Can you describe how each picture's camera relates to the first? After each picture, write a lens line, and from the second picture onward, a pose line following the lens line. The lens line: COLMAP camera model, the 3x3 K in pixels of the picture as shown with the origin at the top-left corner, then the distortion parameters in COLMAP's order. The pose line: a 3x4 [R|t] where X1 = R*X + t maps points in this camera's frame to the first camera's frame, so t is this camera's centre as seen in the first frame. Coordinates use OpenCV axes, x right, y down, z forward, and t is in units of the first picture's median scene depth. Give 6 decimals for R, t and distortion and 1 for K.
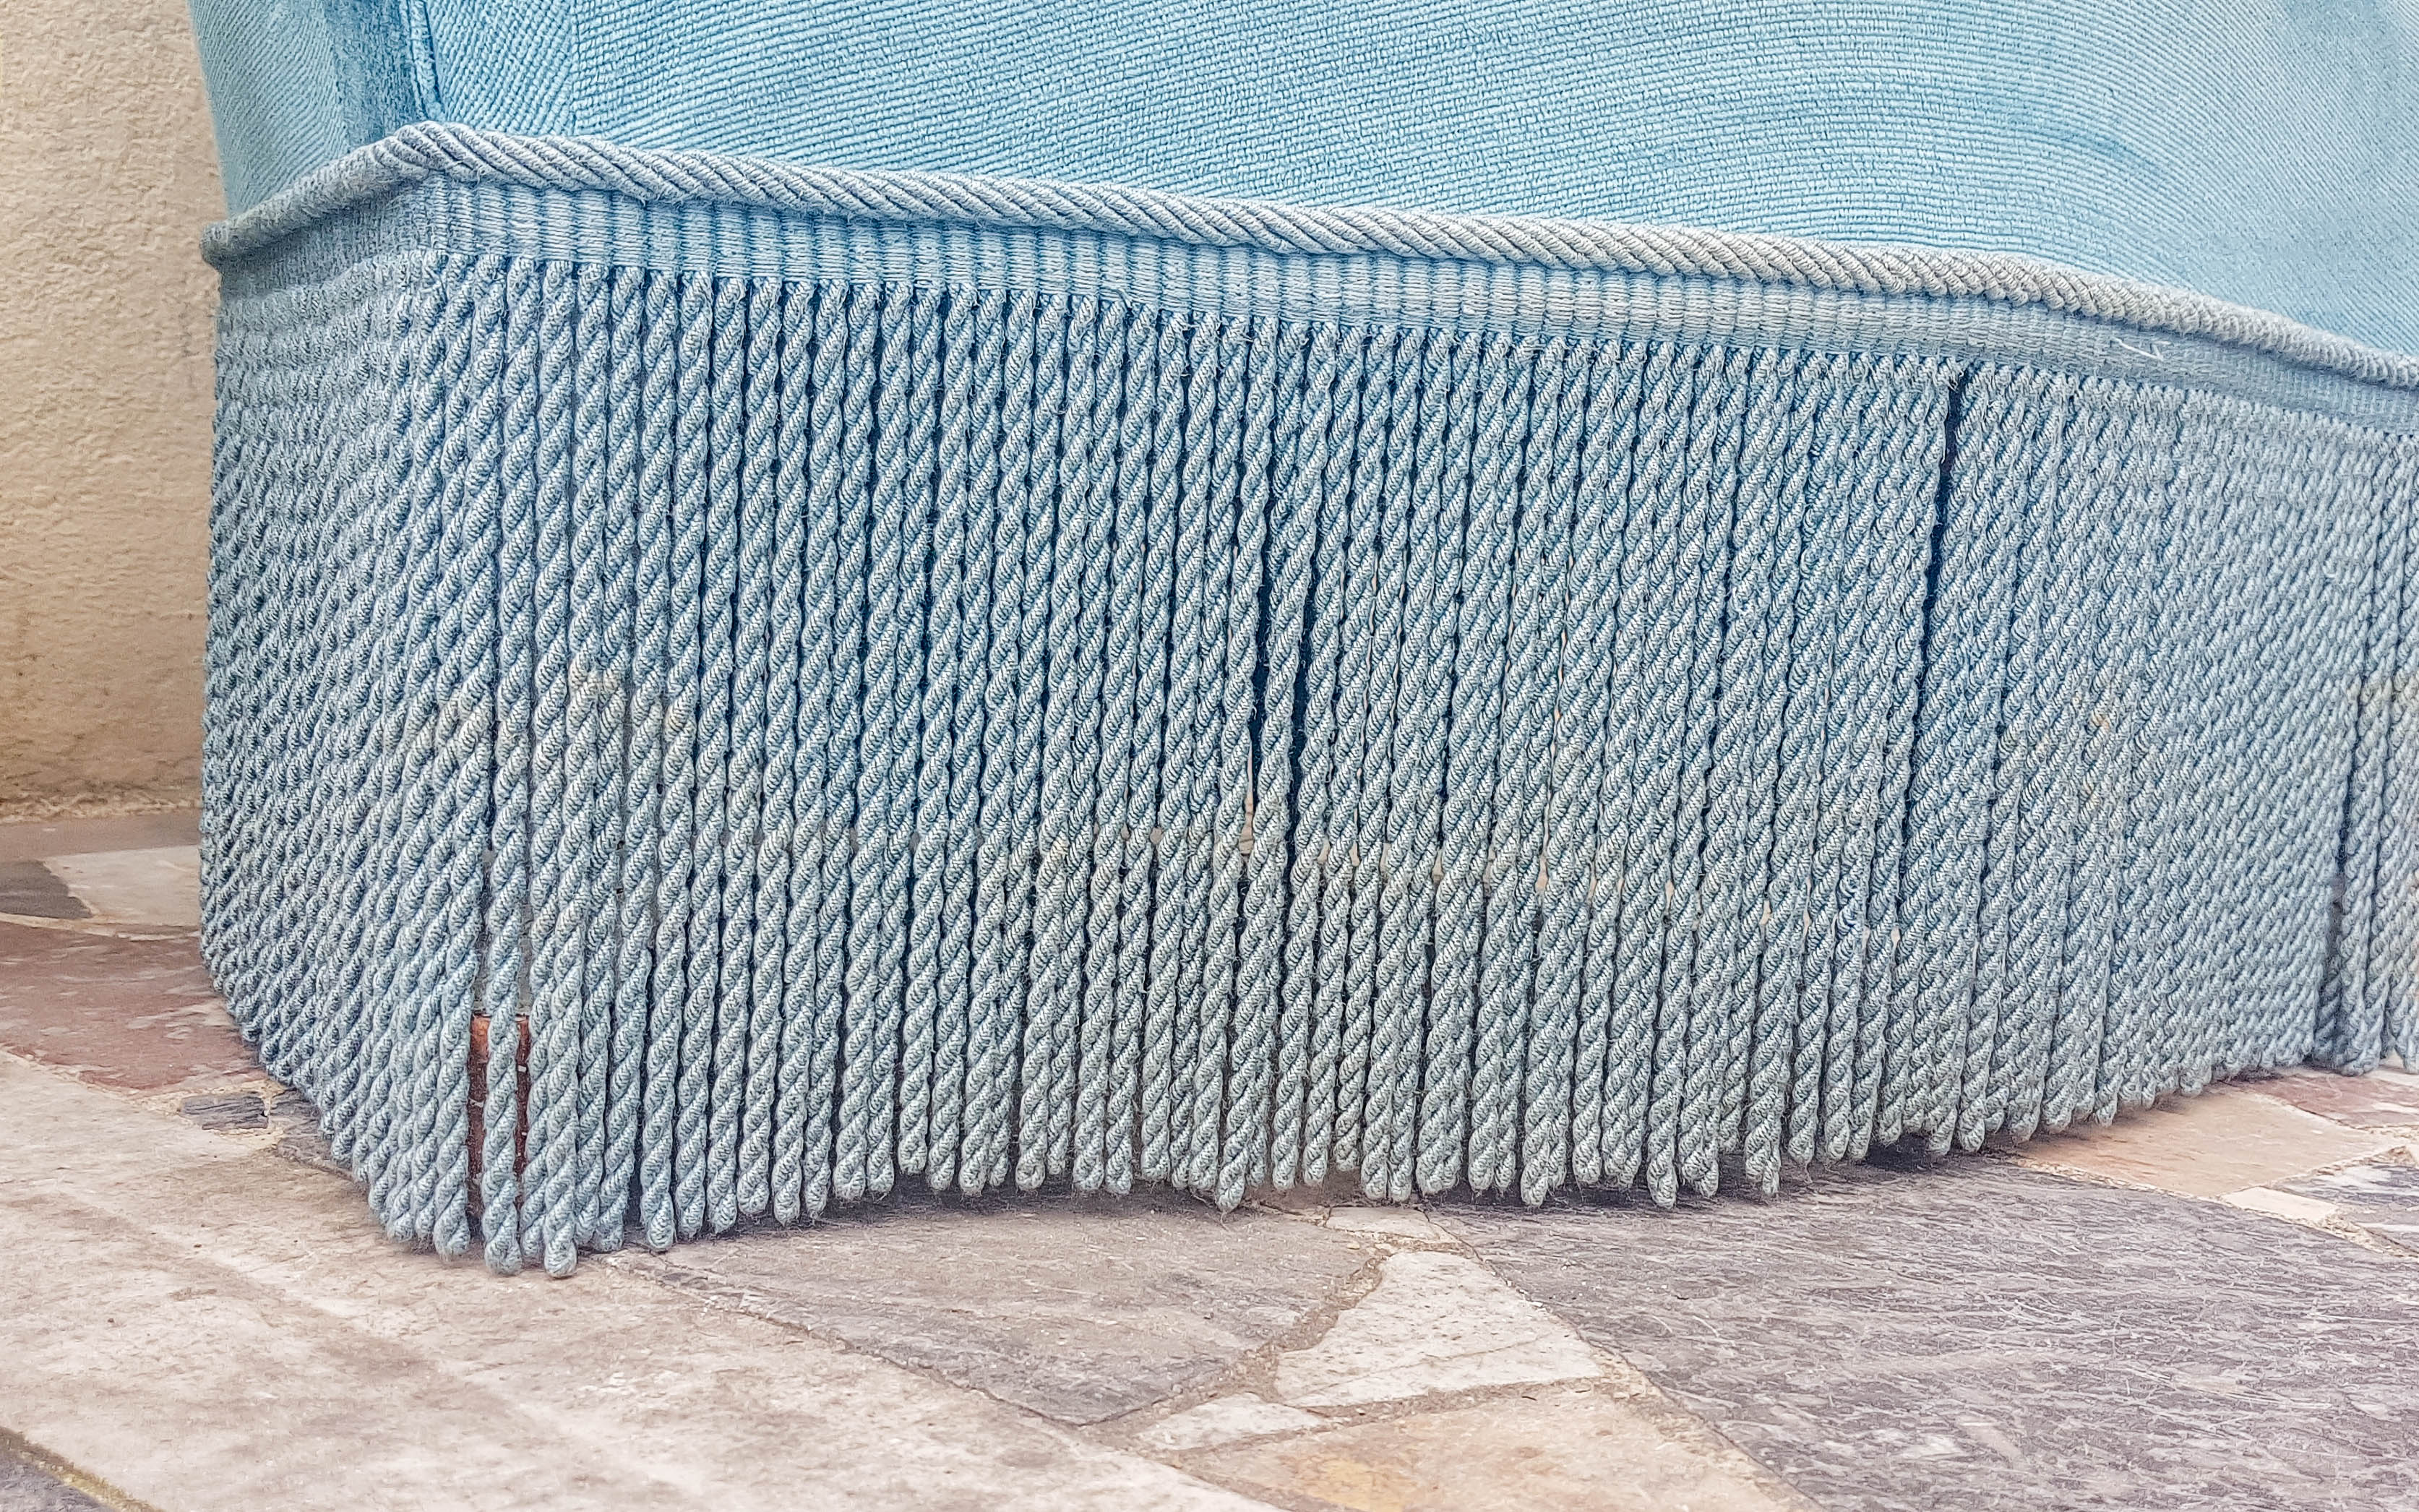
lens RADIAL K [[2400.8, 0, 1198.4], [0, 2400.8, 812.5], [0, 0, 1]] dist [0.309740, -0.734874]
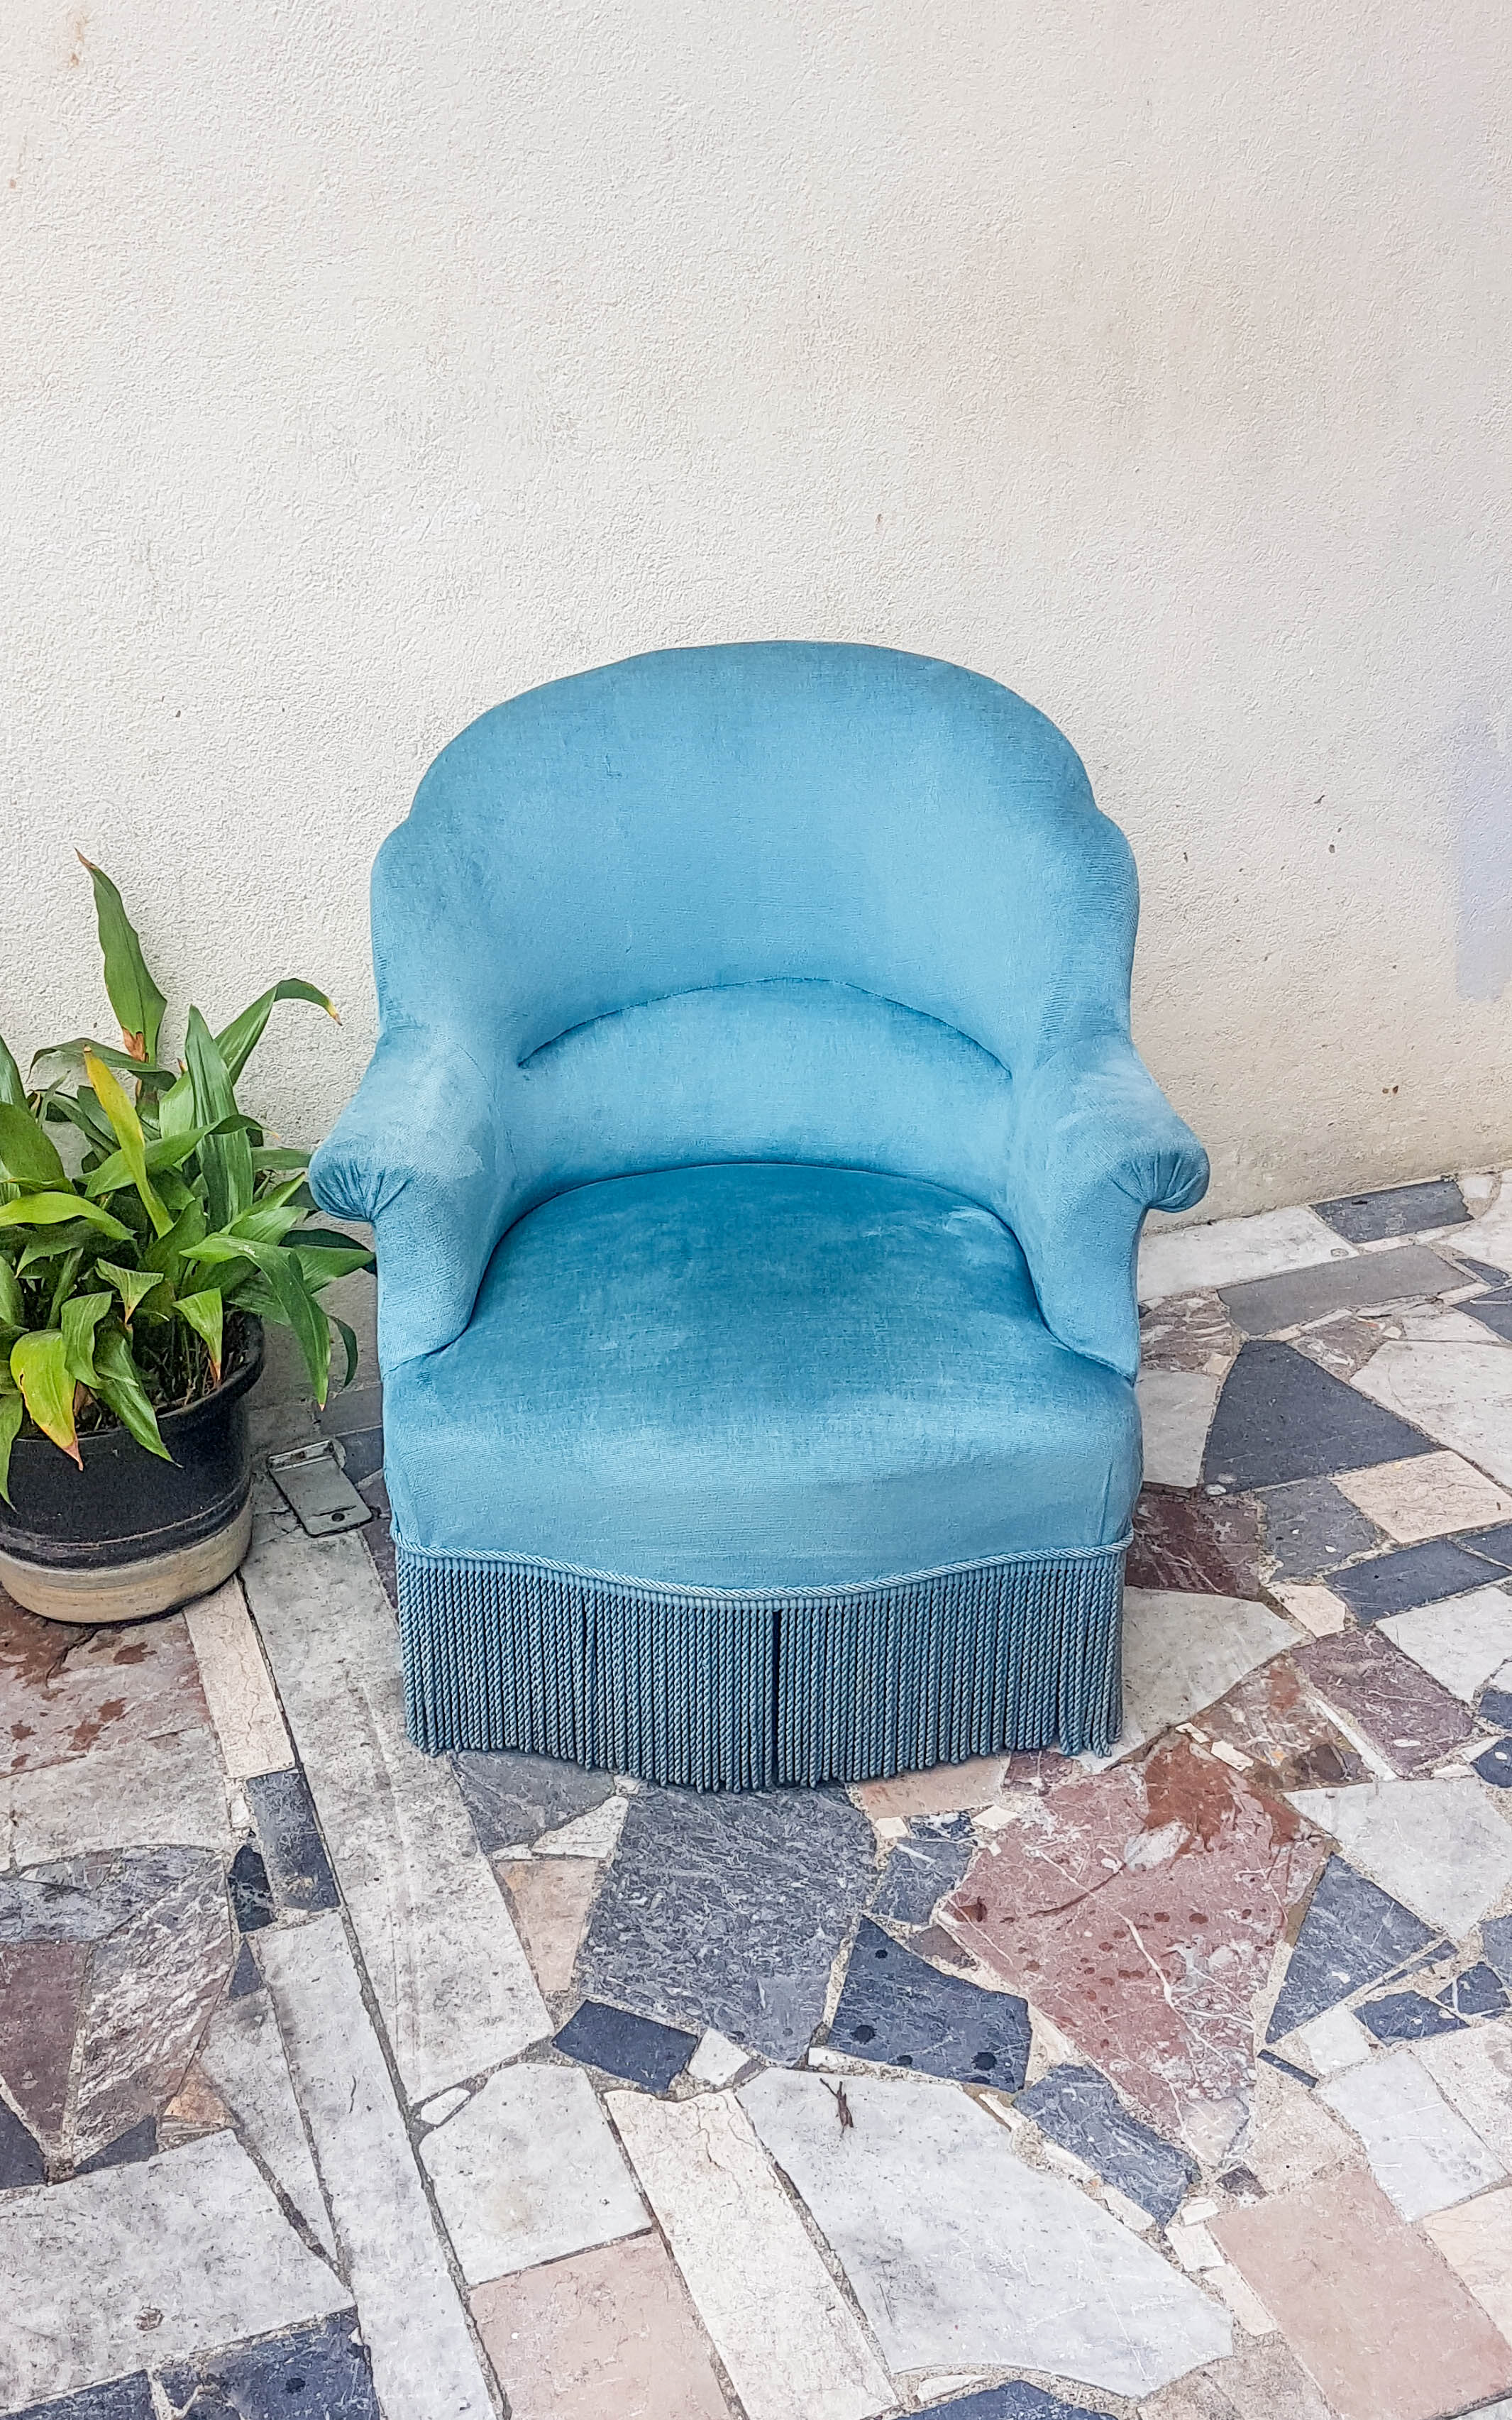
lens RADIAL K [[2401.5, 0, 671.6], [0, 2401.5, 1248.6], [0, 0, 1]] dist [0.309740, -0.734874]
pose [[0.847588, 0.184757, -0.497452, 2.126160], [0.005871, 0.934109, 0.356938, -2.238278], [0.530622, -0.305458, 0.790656, -1.980843]]
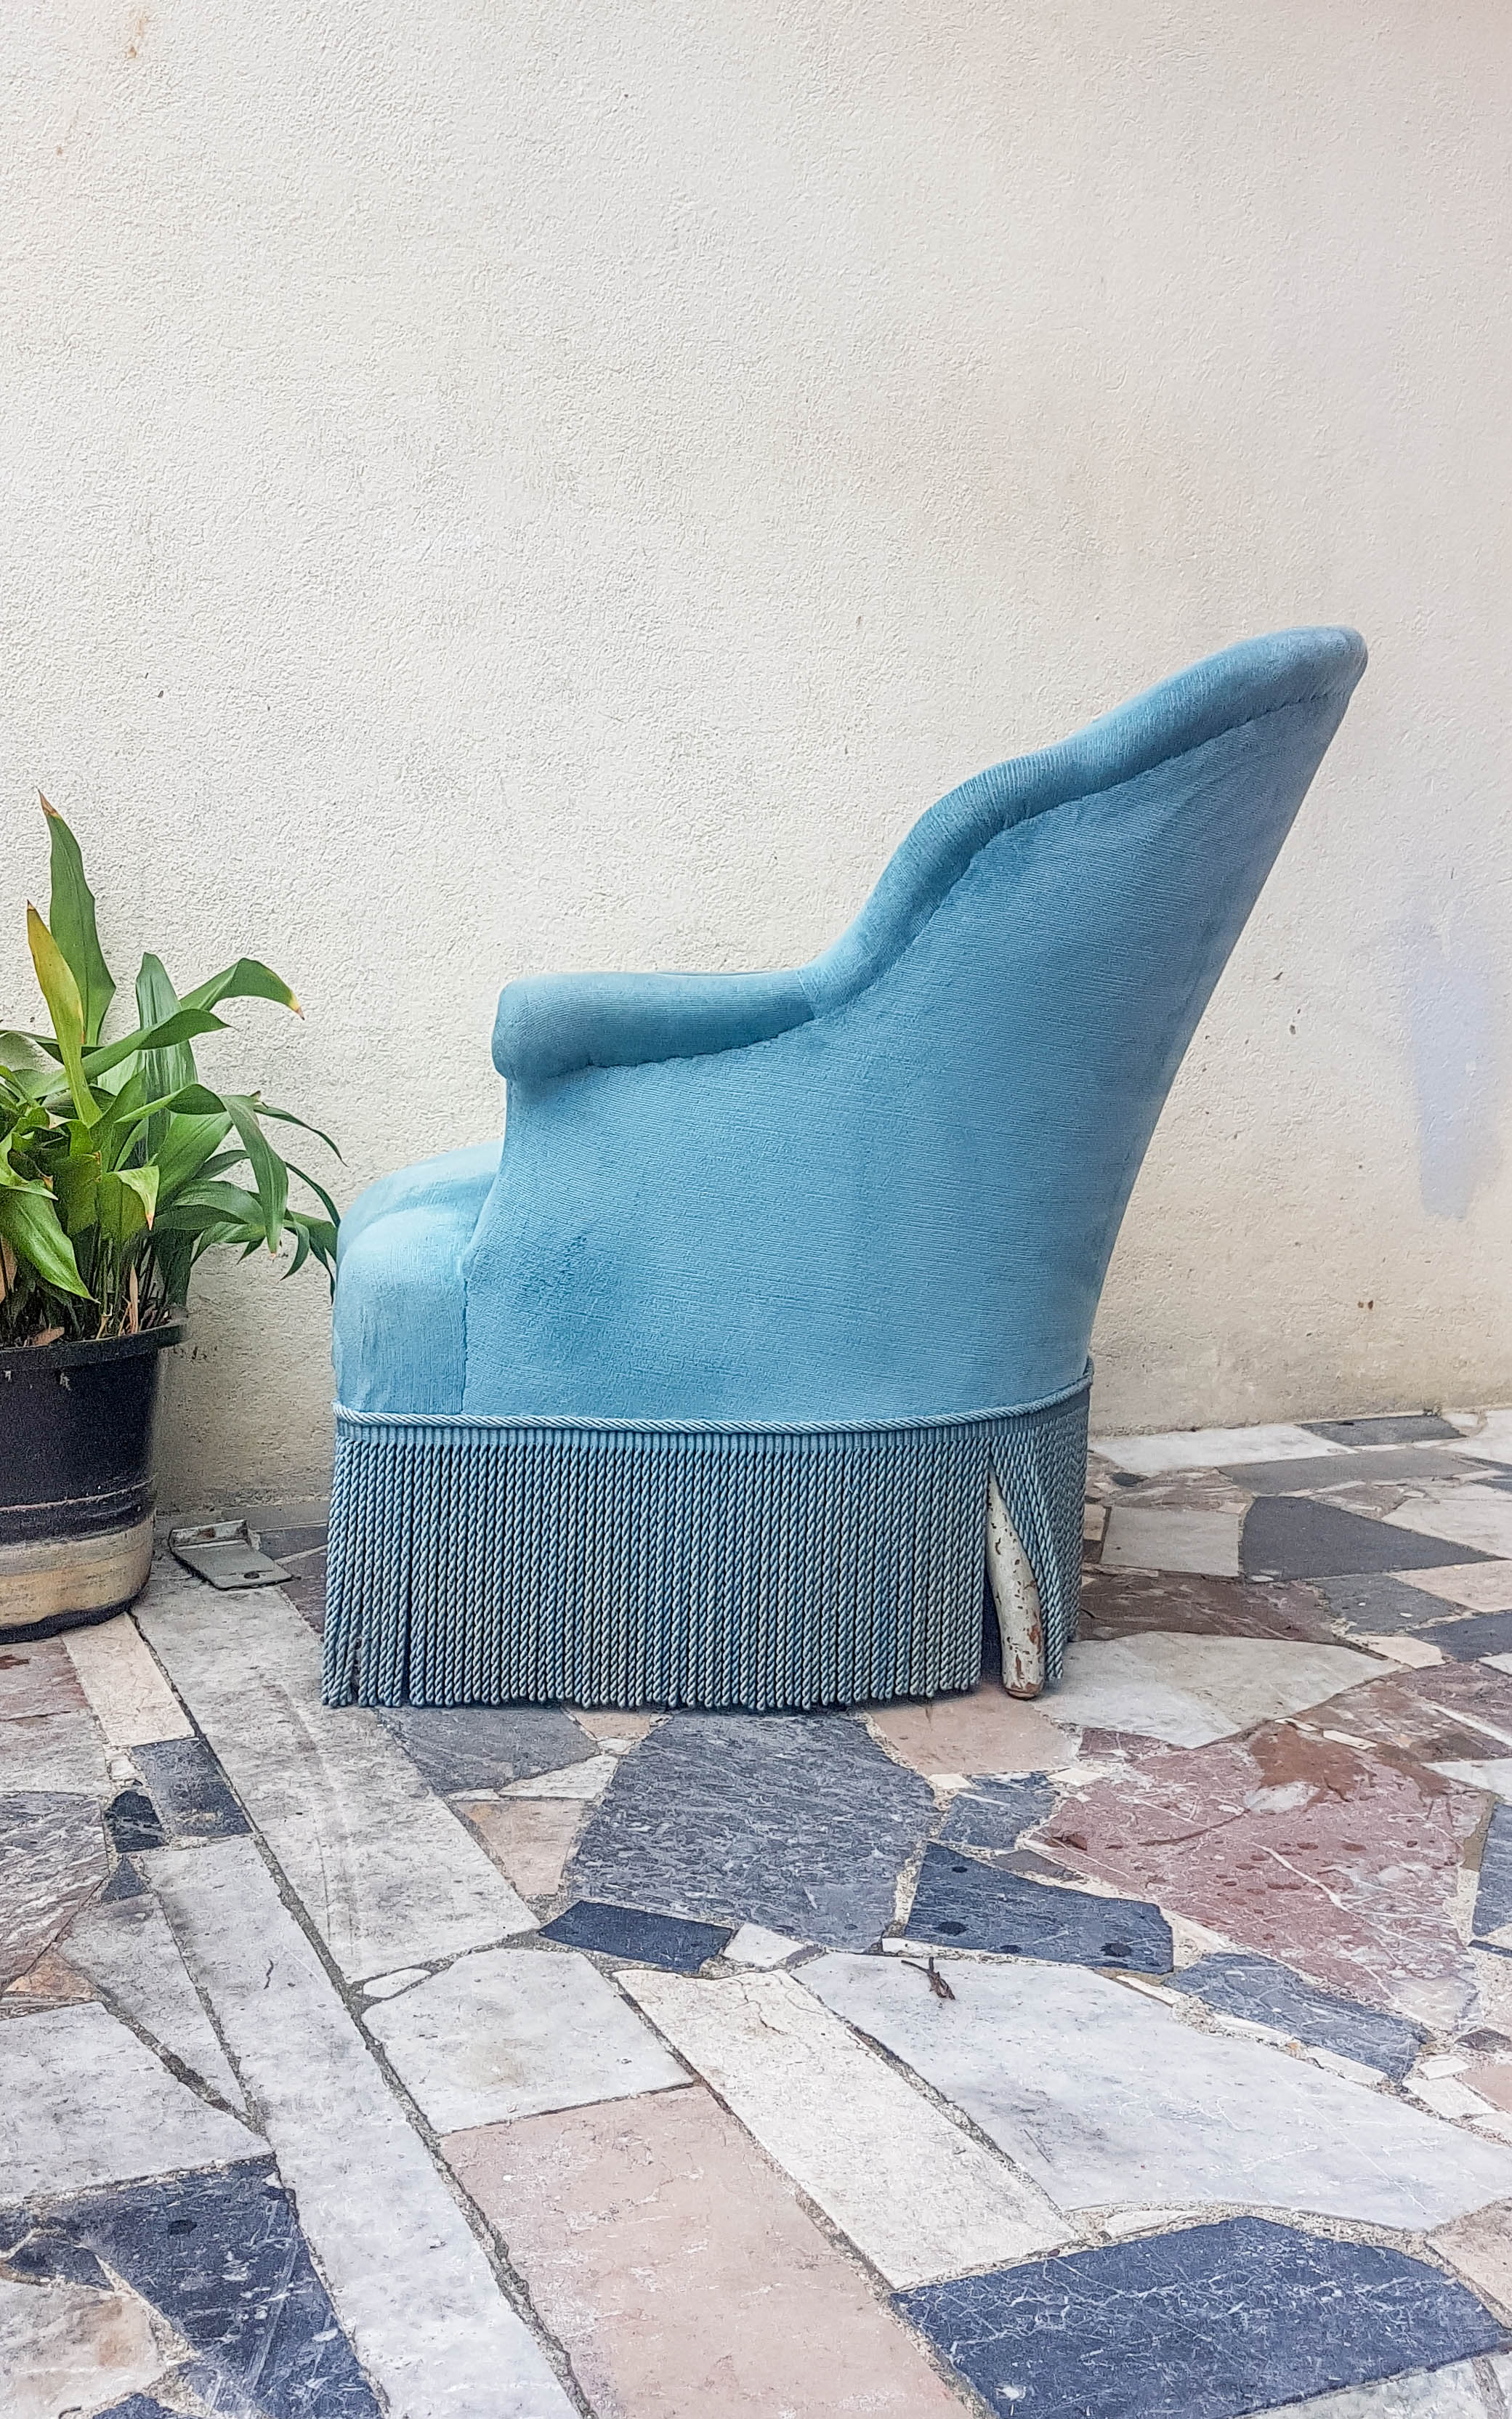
lens RADIAL K [[2233.5, 0, 665.5], [0, 2233.5, 1189.4], [0, 0, 1]] dist [0.314175, -0.761501]
pose [[0.876650, 0.019267, -0.480742, 1.688917], [-0.028287, 0.999533, -0.011523, -0.569602], [0.480296, 0.023701, 0.876786, -1.716419]]
